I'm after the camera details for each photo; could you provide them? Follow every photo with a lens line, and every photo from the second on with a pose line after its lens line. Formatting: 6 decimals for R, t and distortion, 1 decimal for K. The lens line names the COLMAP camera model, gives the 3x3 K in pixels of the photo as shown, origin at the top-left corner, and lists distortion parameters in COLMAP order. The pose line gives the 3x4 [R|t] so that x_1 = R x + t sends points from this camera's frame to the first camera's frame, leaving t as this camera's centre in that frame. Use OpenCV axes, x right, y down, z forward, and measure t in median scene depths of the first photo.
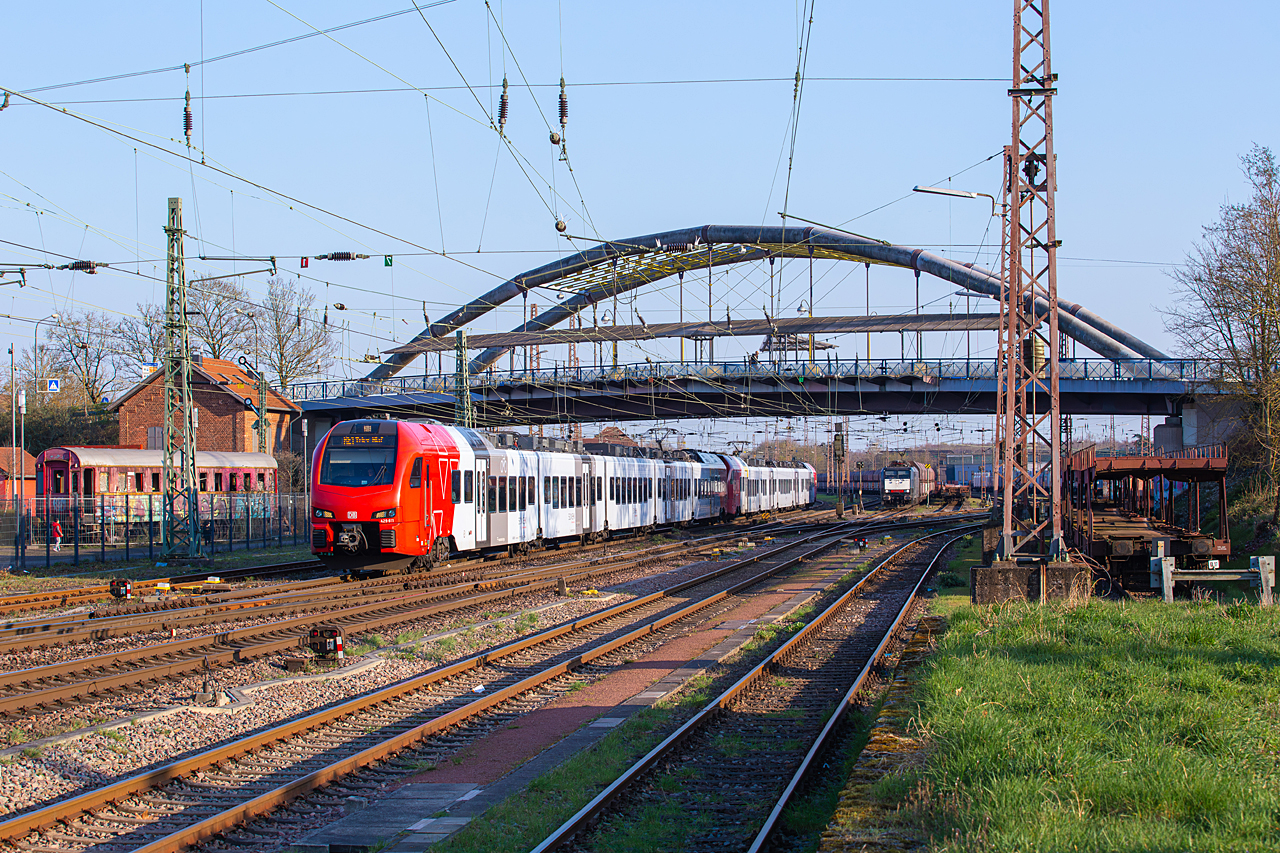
lens RADIAL K [[2628.3, 0, 640.0], [0, 2628.3, 426.5], [0, 0, 1]] dist [0.068378, 0.563054]
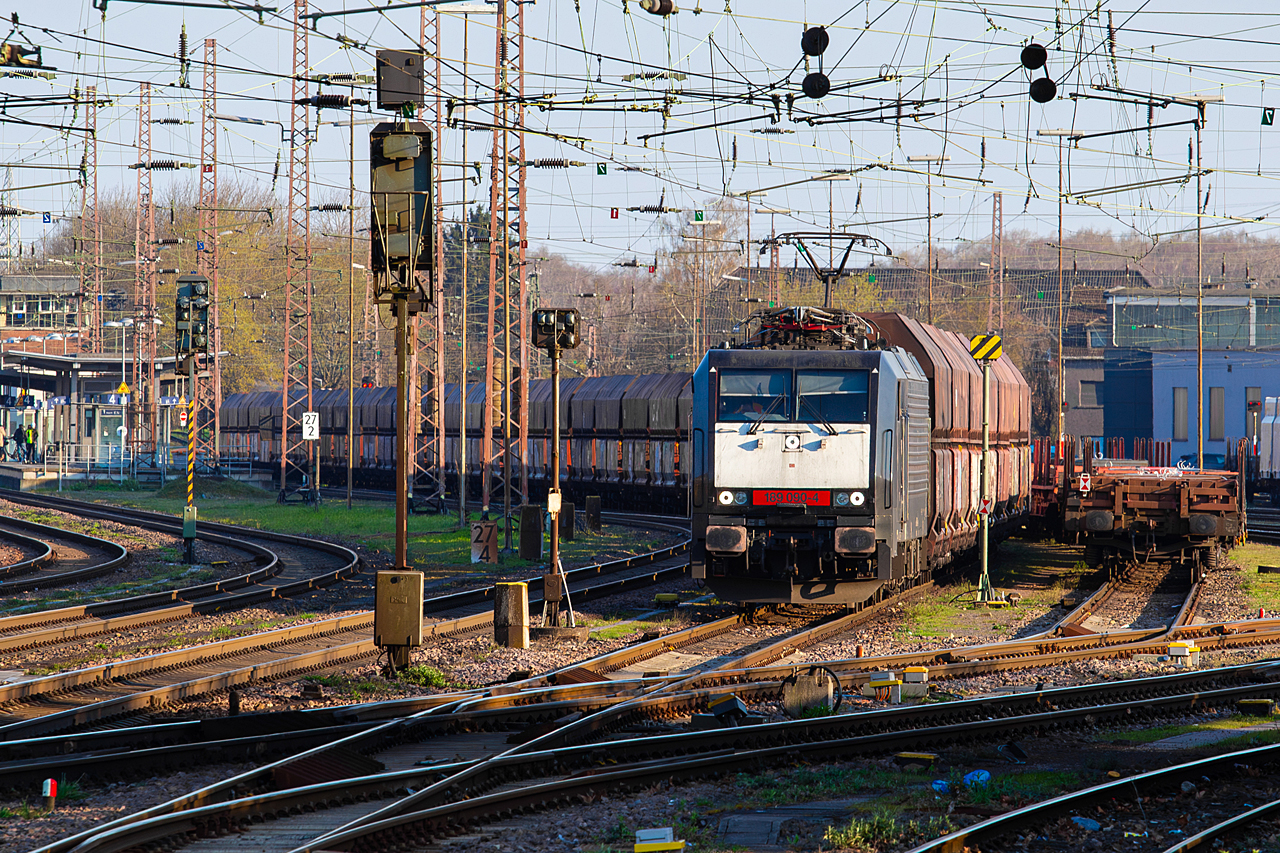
lens RADIAL K [[7380.1, 0, 640.0], [0, 7380.1, 426.5], [0, 0, 1]] dist [1.429361, -2.714273]
pose [[0.998676, 0.013603, 0.049604, 0.069188], [-0.014509, 0.999734, 0.017934, 0.012777], [-0.049347, -0.018630, 0.998608, 0.574903]]
